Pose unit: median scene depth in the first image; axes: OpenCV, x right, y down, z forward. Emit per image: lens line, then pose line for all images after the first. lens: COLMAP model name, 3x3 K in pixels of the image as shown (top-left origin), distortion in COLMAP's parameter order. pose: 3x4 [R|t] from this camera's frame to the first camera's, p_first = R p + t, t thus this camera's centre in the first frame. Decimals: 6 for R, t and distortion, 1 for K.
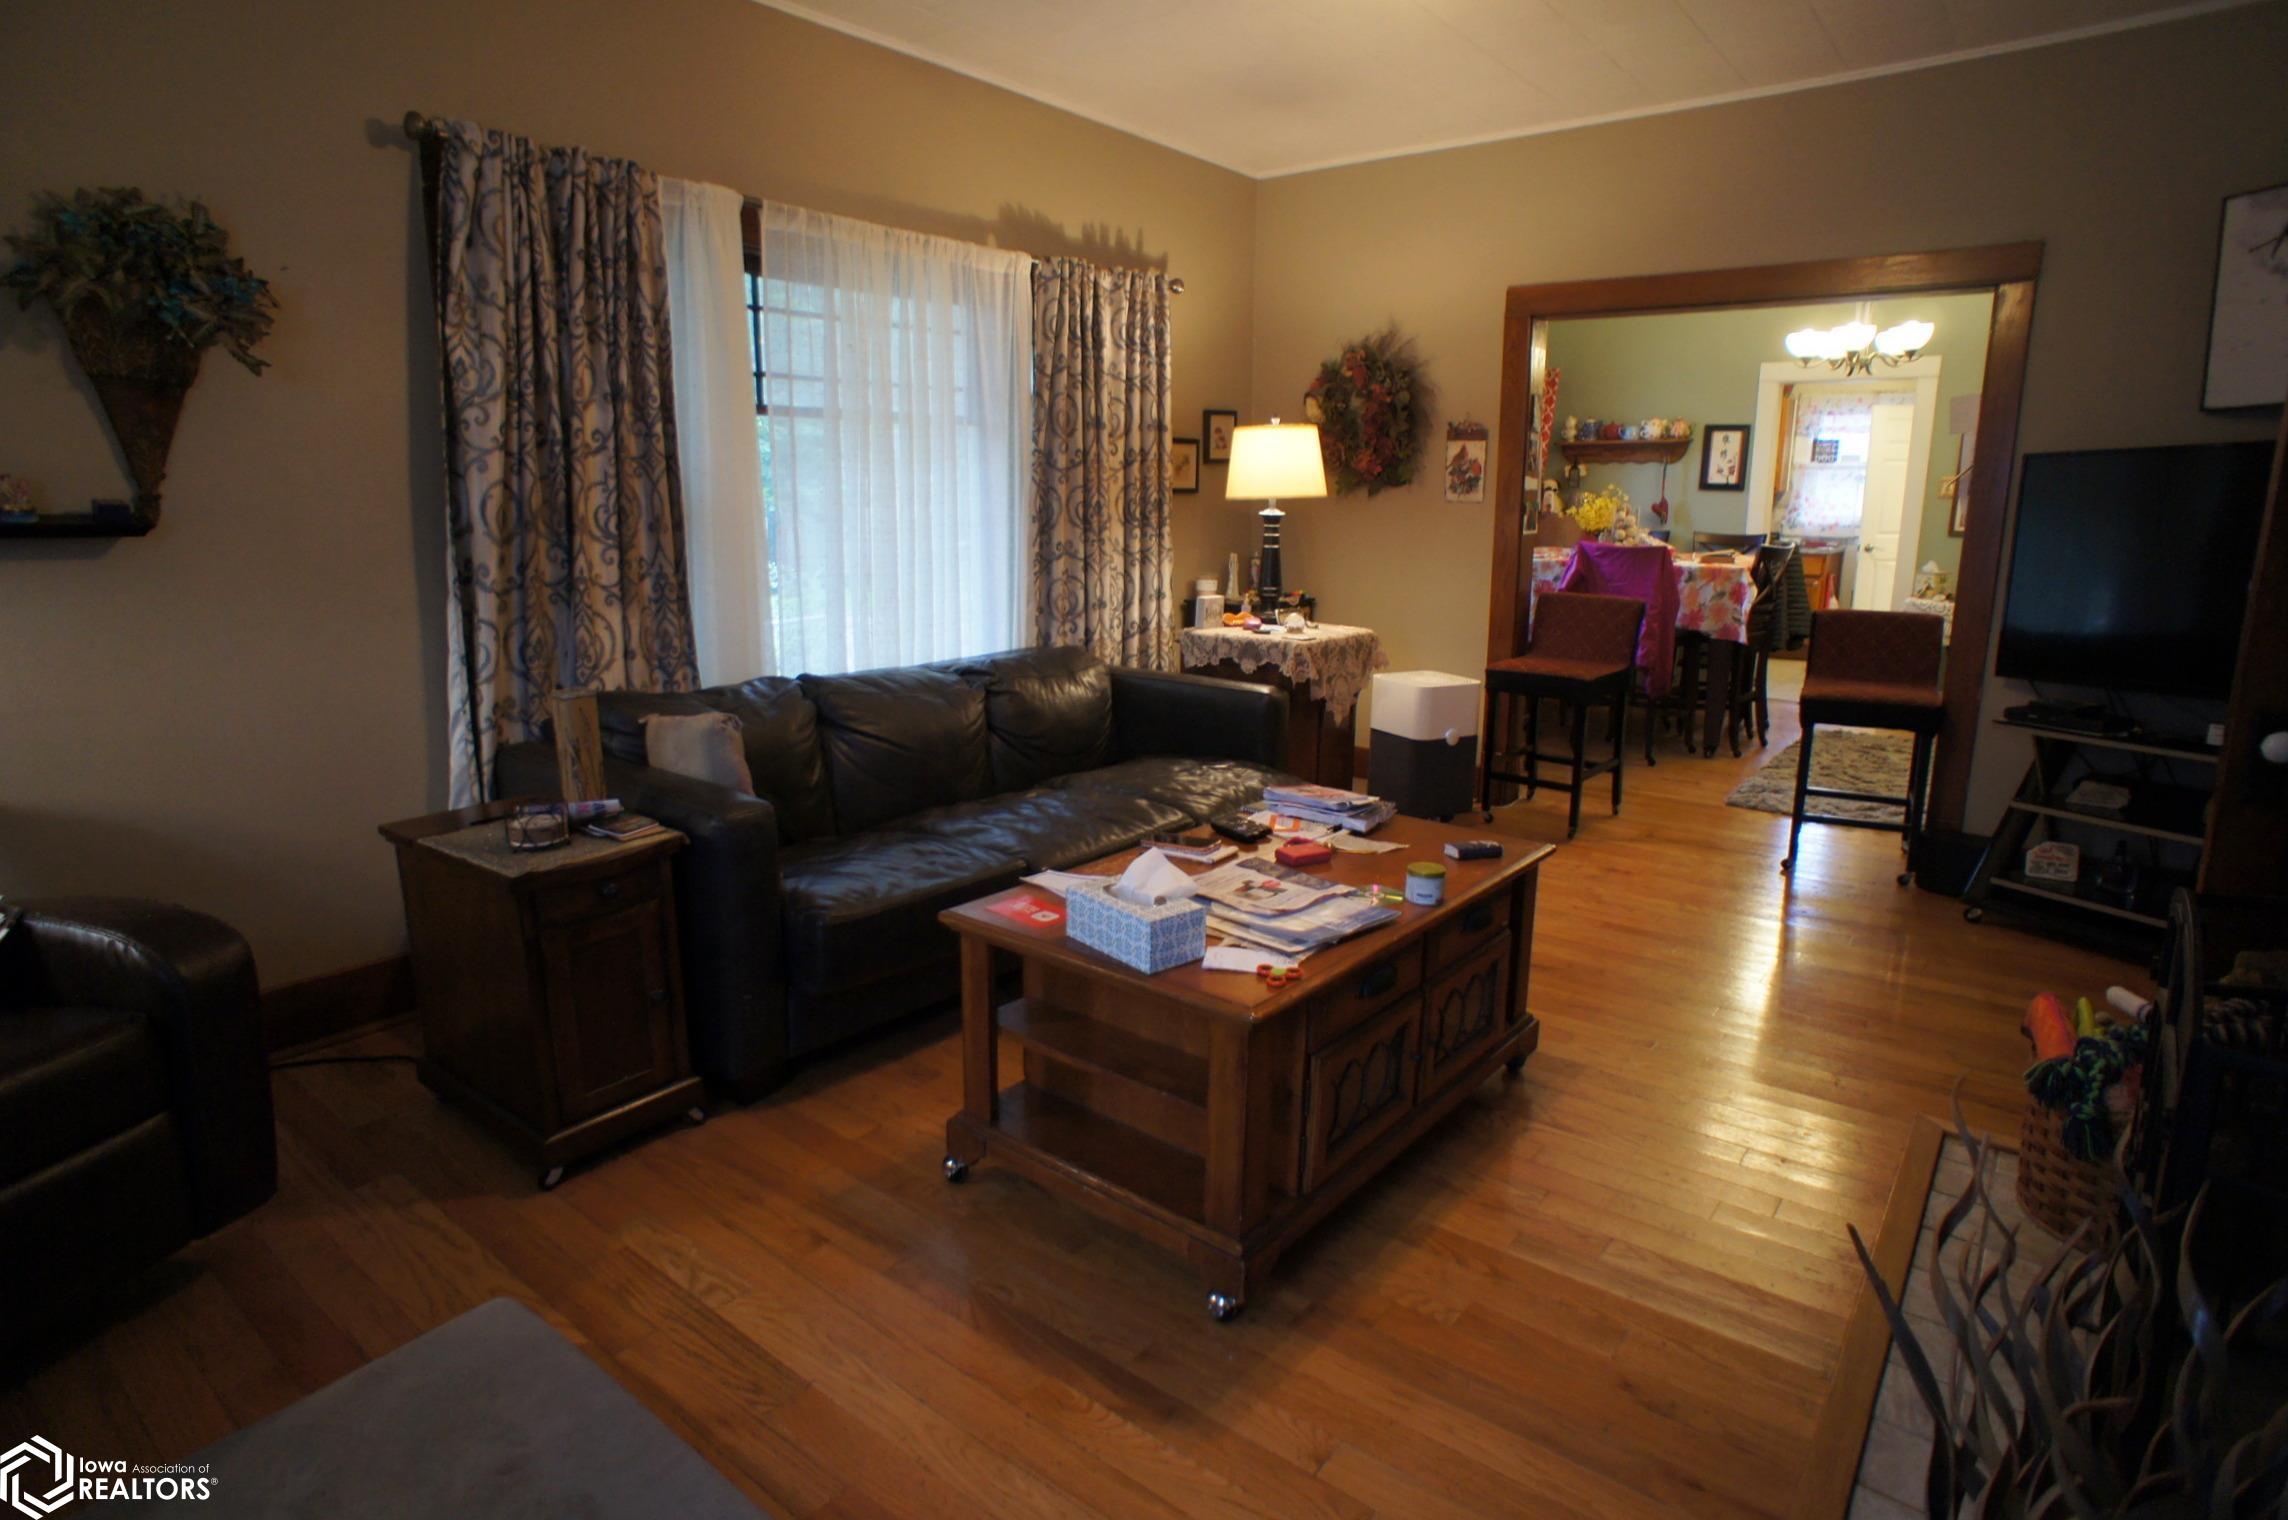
lens RADIAL K [[1236.9, 0, 1146.4], [0, 1236.9, 757.0], [0, 0, 1]] dist [0.002124, 0.001399]
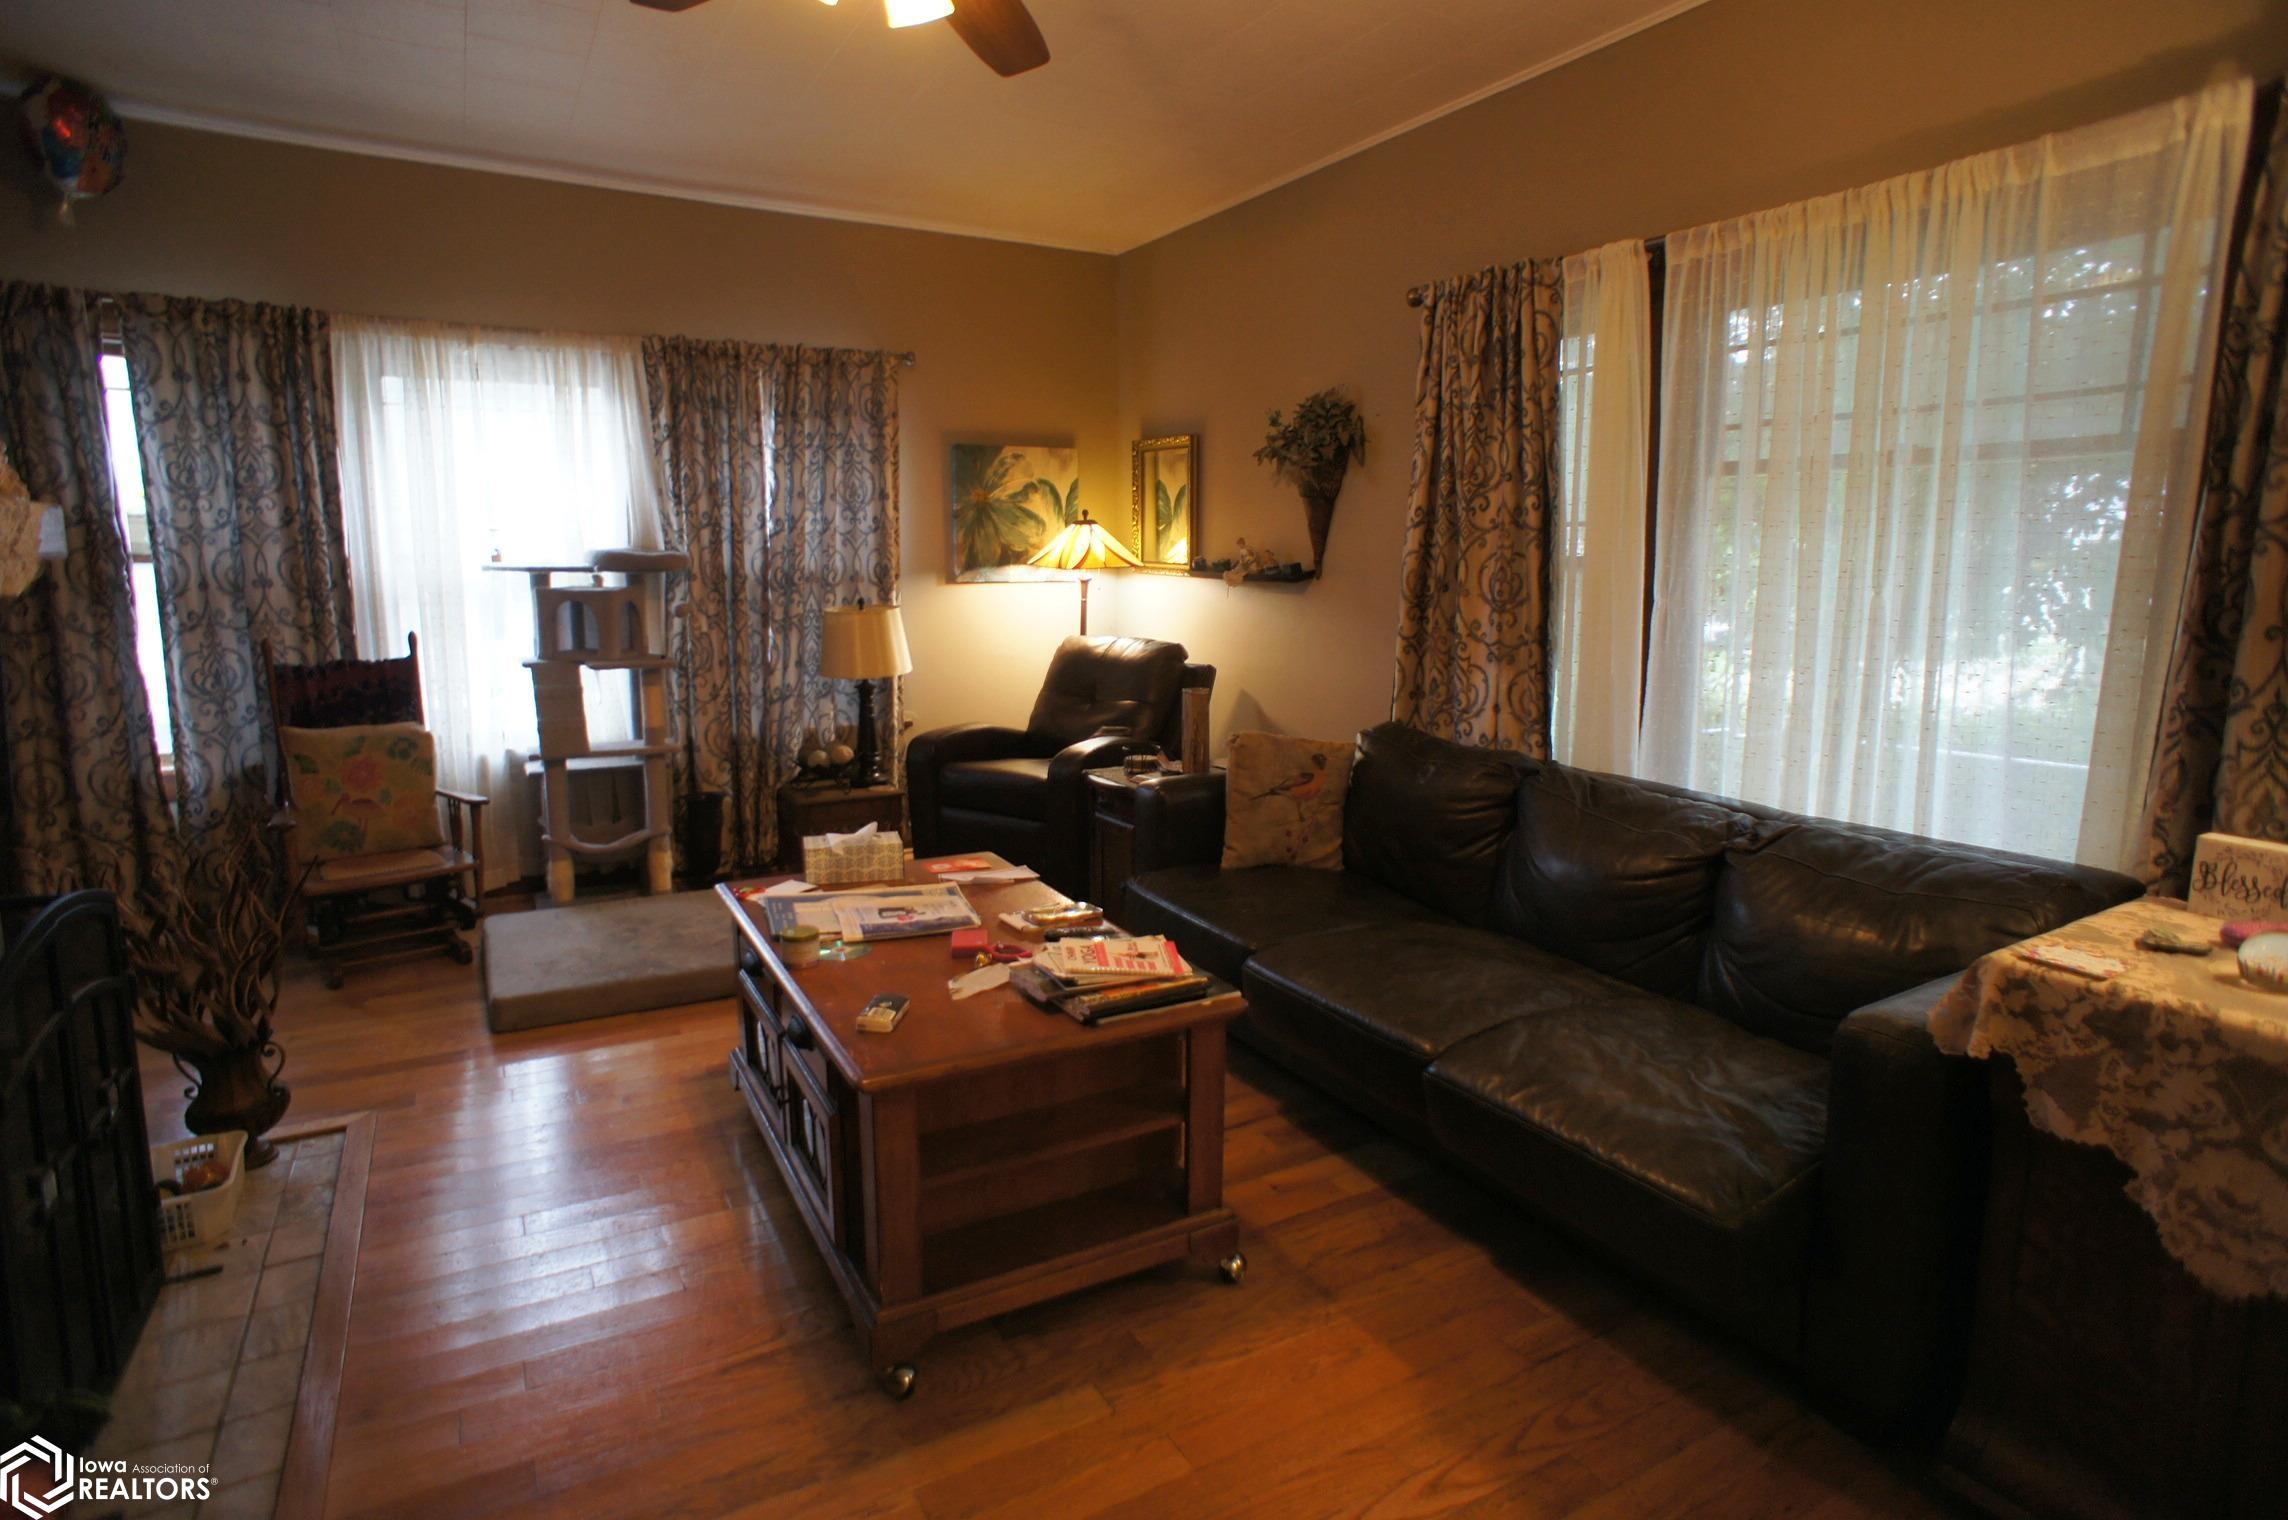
lens RADIAL K [[1236.9, 0, 1149.1], [0, 1236.9, 762.0], [0, 0, 1]] dist [0.002124, 0.001399]
pose [[-0.405094, 0.144696, -0.902752, 0.683195], [-0.212220, 0.945547, 0.246785, -0.235728], [0.889304, 0.291554, -0.352328, 1.091141]]
